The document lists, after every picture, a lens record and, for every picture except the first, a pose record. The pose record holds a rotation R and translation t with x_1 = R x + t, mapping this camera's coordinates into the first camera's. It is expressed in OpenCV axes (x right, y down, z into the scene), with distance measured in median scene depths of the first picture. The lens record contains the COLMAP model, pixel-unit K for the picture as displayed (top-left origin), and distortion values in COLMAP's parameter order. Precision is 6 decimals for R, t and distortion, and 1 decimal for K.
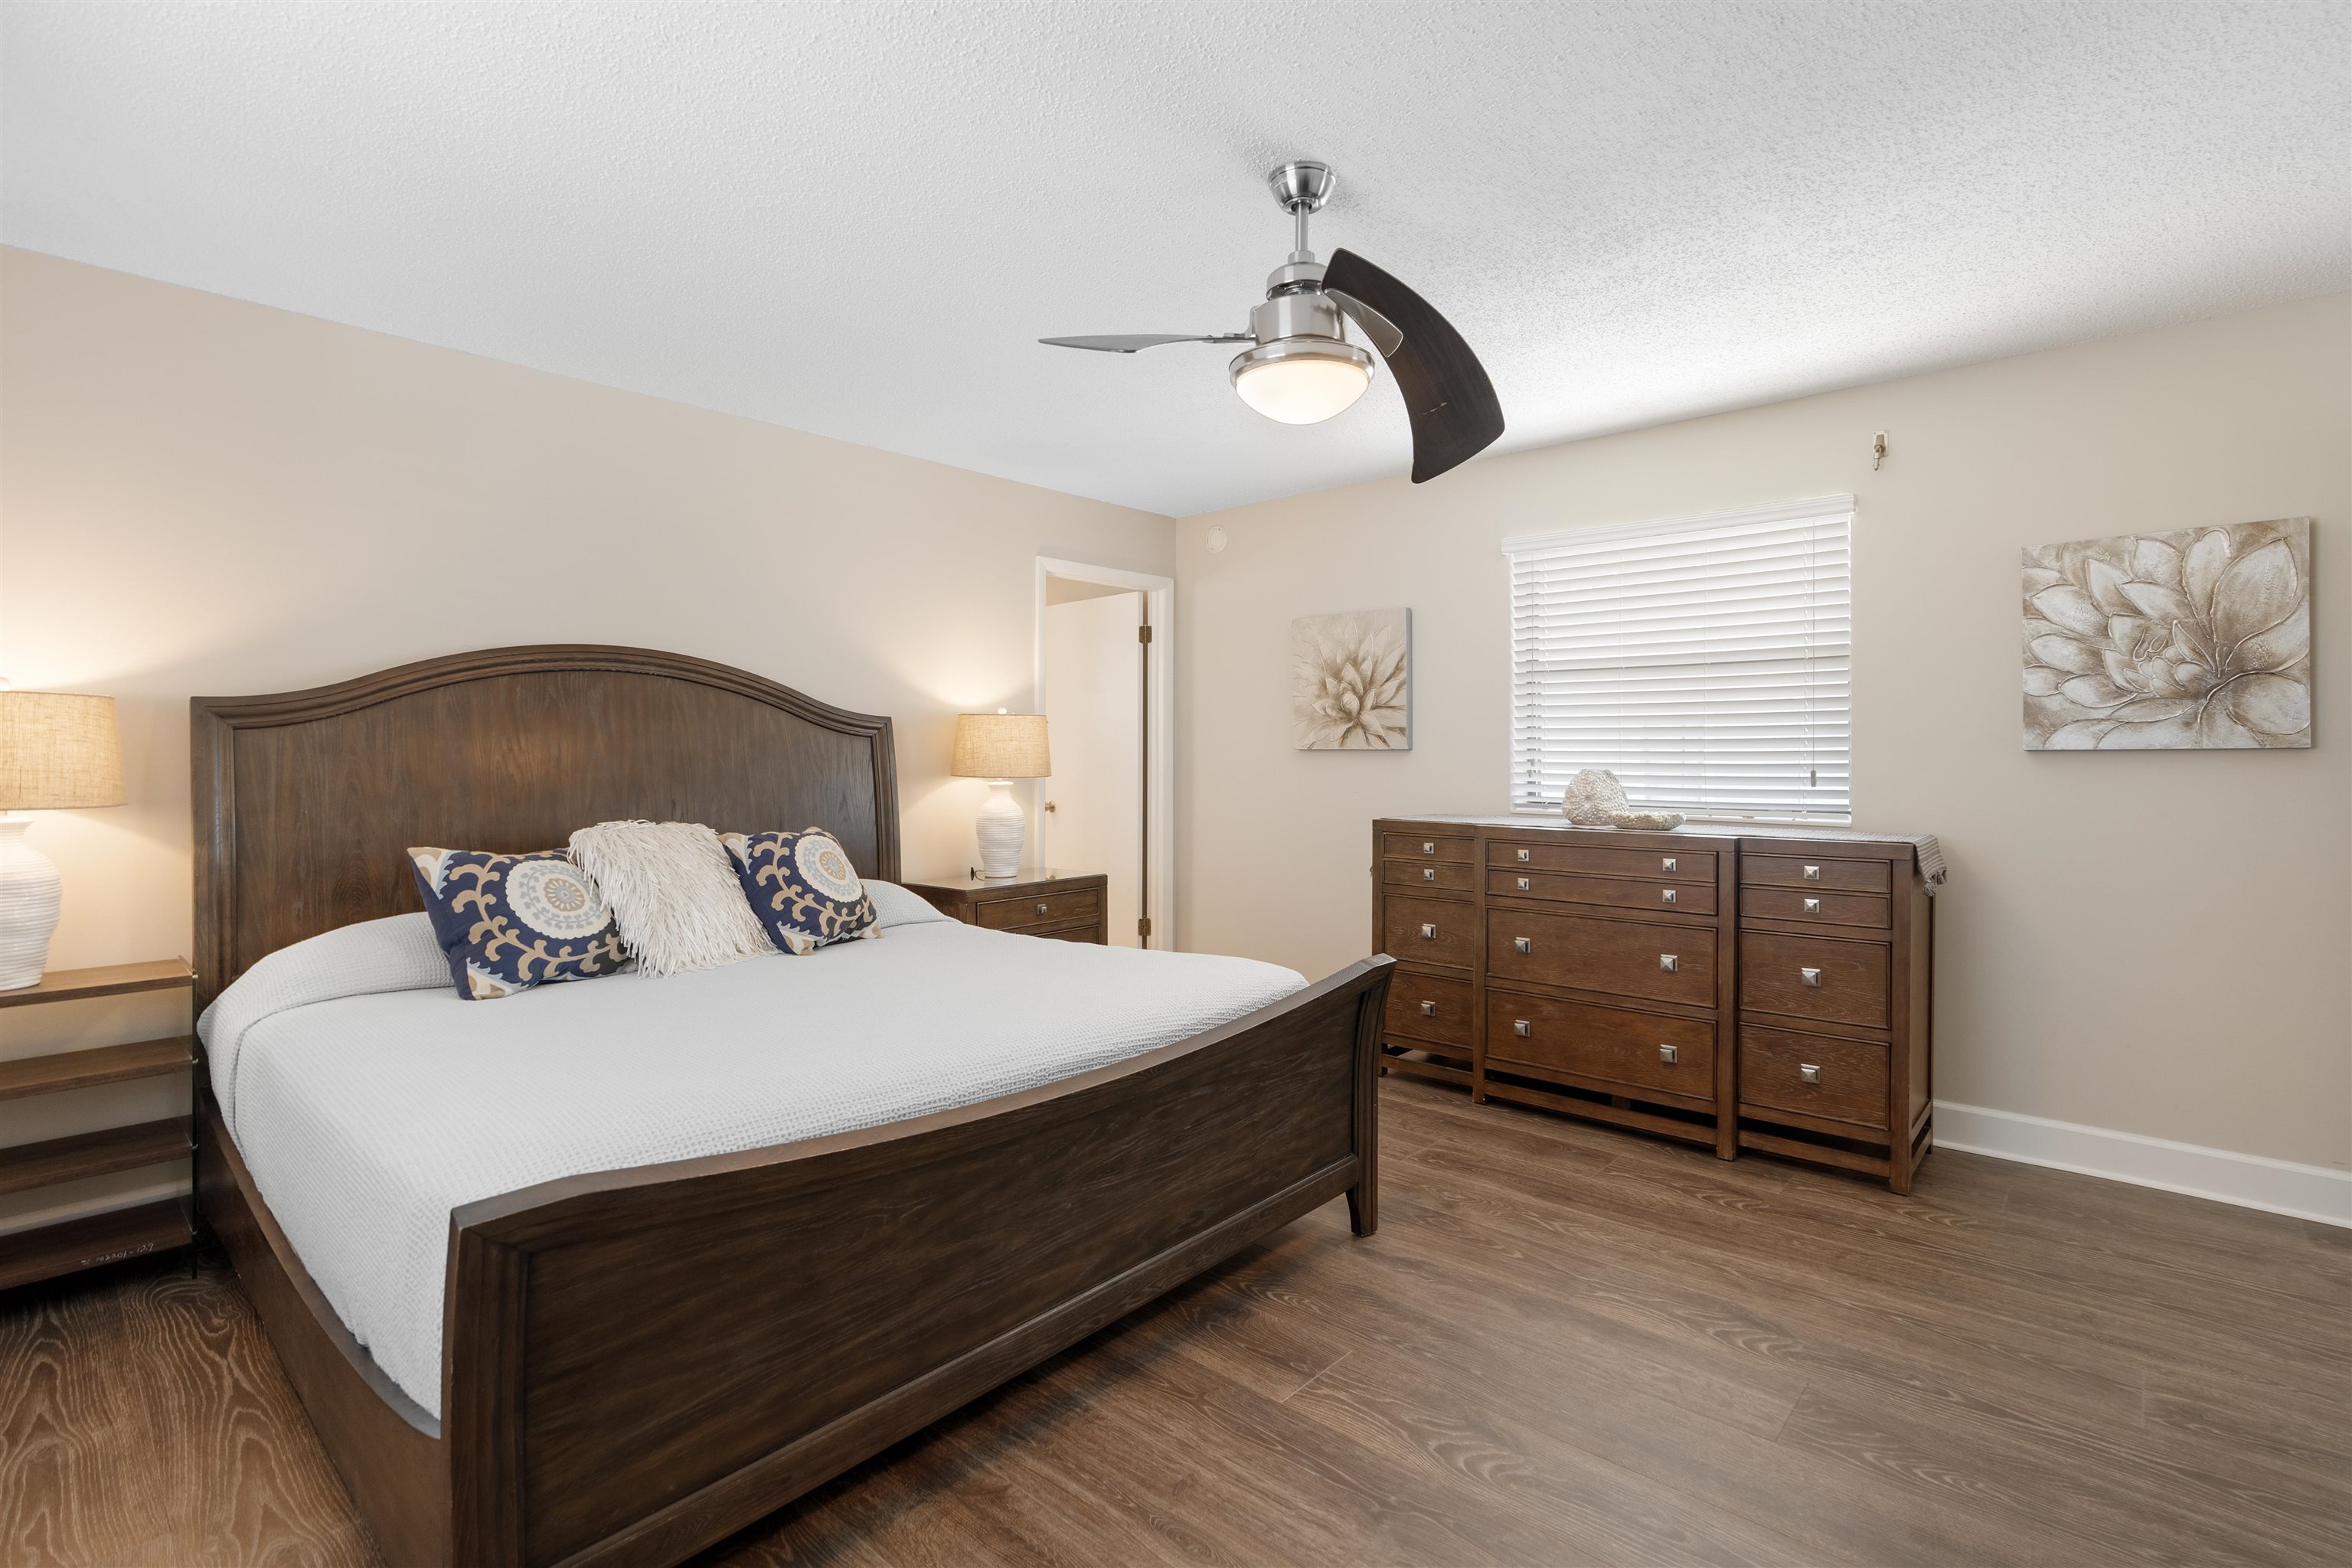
lens RADIAL K [[1088.7, 0, 1195.6], [0, 1088.7, 764.9], [0, 0, 1]] dist [-0.012088, 0.000614]
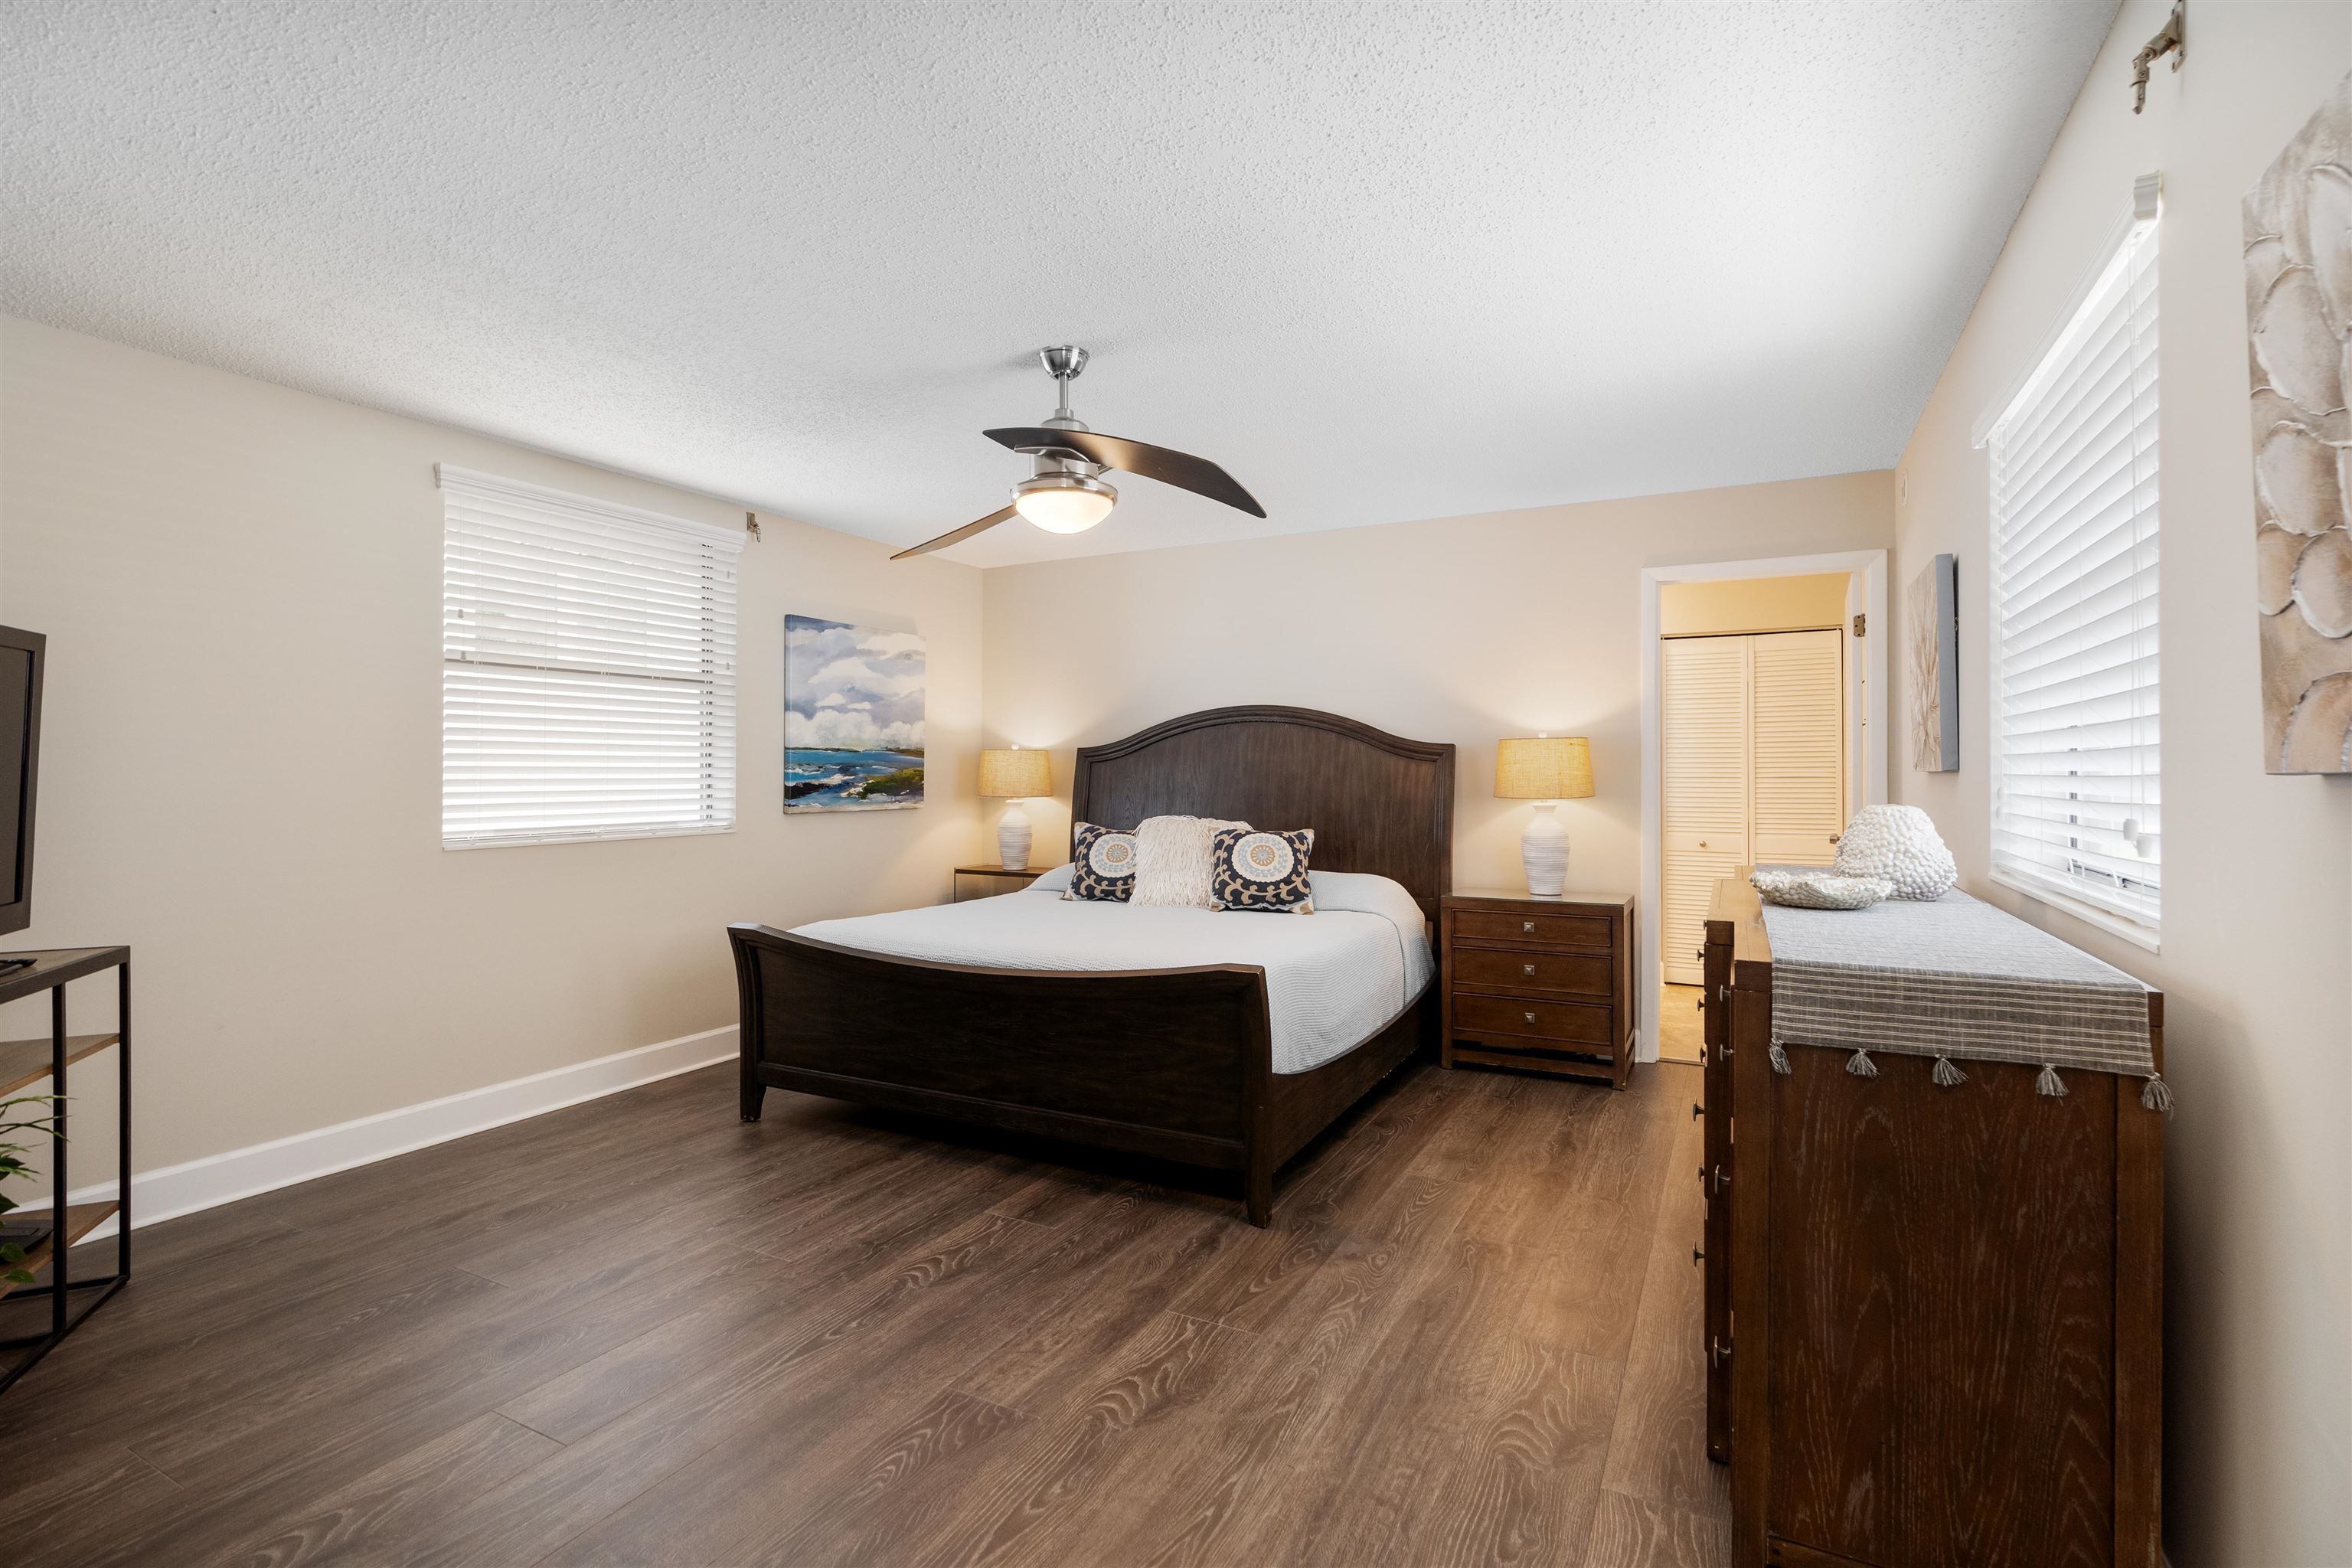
lens RADIAL K [[1088.7, 0, 1185.8], [0, 1088.7, 776.3], [0, 0, 1]] dist [-0.012088, 0.000614]
pose [[0.238820, 0.004713, -0.971052, 1.310524], [-0.011259, 0.999934, 0.002084, -0.013829], [0.970999, 0.010435, 0.238858, 0.745378]]
